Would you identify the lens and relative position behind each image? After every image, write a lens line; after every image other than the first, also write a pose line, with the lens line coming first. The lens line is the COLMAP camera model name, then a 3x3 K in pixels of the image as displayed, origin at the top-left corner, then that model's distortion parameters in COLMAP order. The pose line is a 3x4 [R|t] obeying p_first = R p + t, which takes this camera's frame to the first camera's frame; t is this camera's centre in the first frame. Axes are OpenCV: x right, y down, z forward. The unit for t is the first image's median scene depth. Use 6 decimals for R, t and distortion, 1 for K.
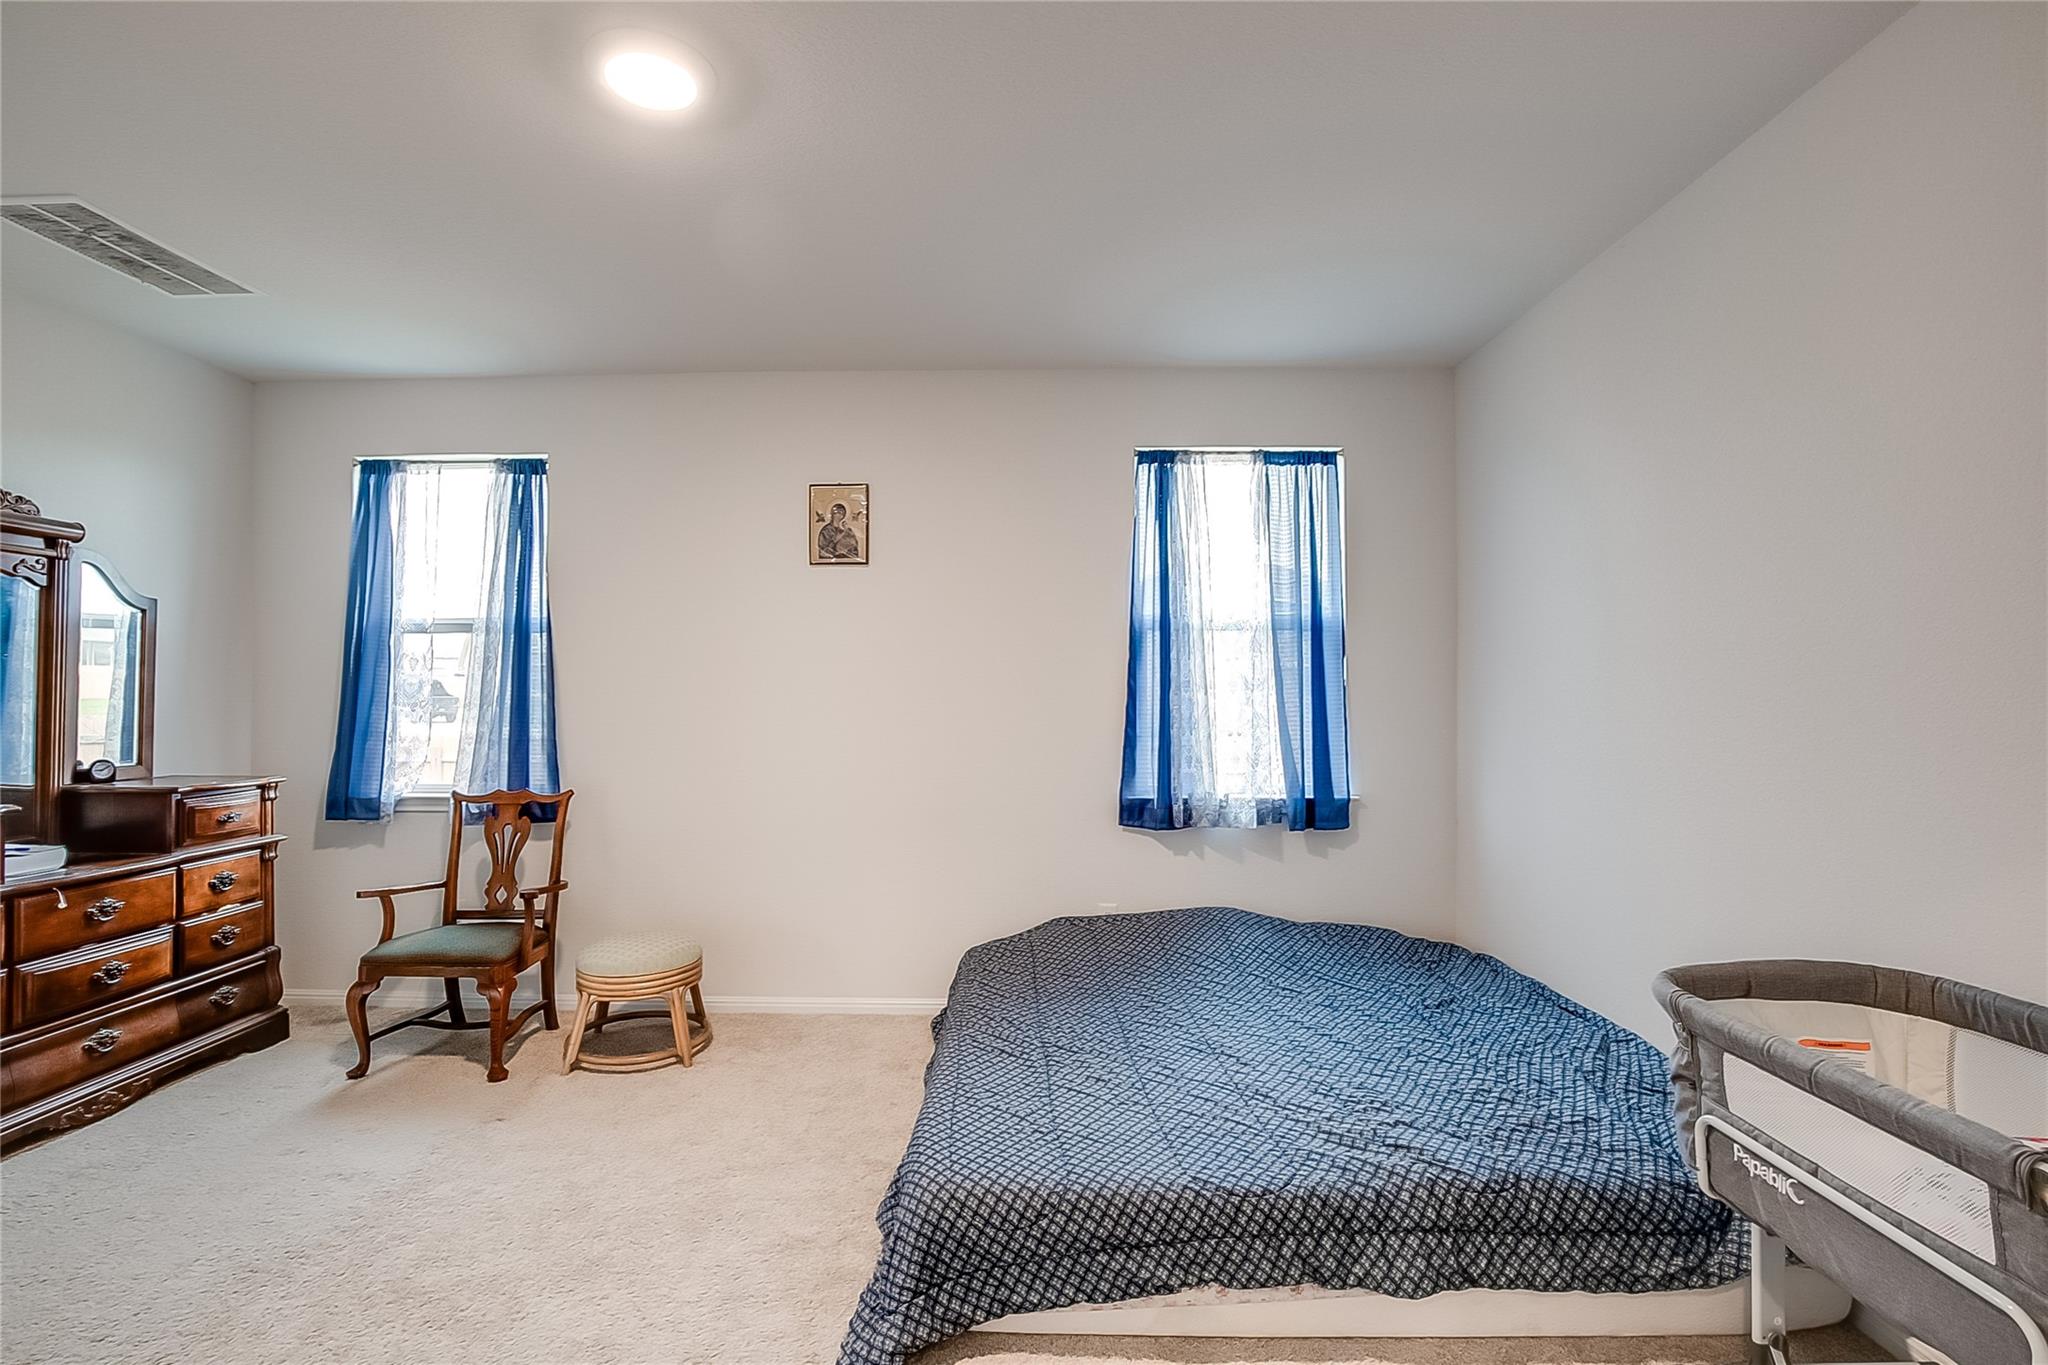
lens RADIAL K [[946.4, 0, 1017.0], [0, 946.4, 689.0], [0, 0, 1]] dist [-0.032858, 0.001145]
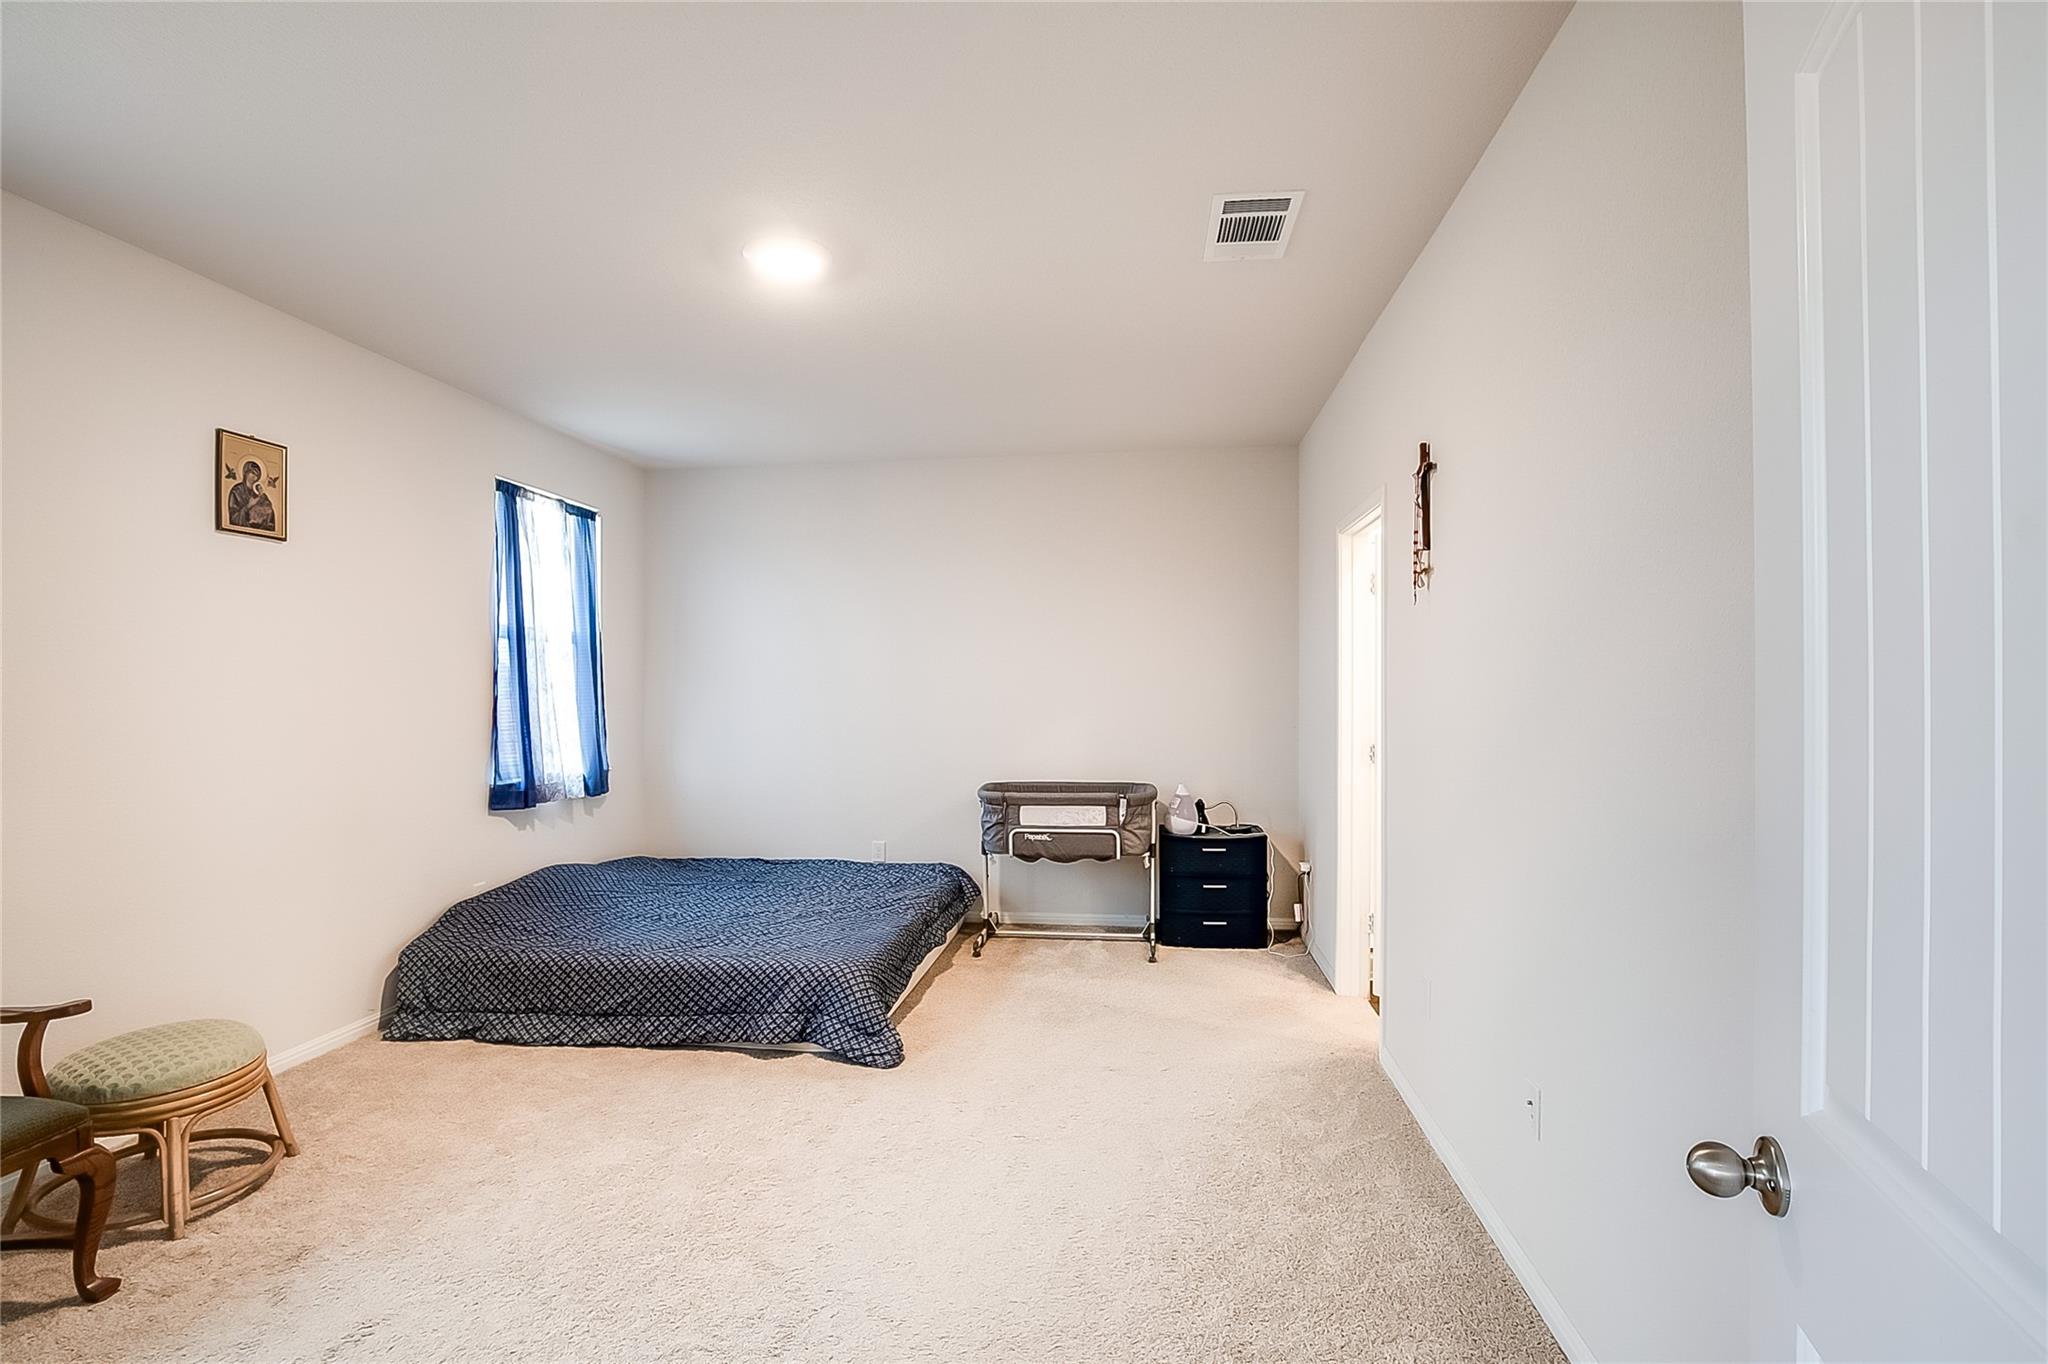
lens RADIAL K [[946.4, 0, 1017.0], [0, 946.4, 688.5], [0, 0, 1]] dist [-0.032858, 0.001145]
pose [[0.112499, 0.004093, 0.993643, -0.914045], [0.000826, 0.999991, -0.004212, 0.005065], [-0.993652, 0.001294, 0.112494, 0.251265]]
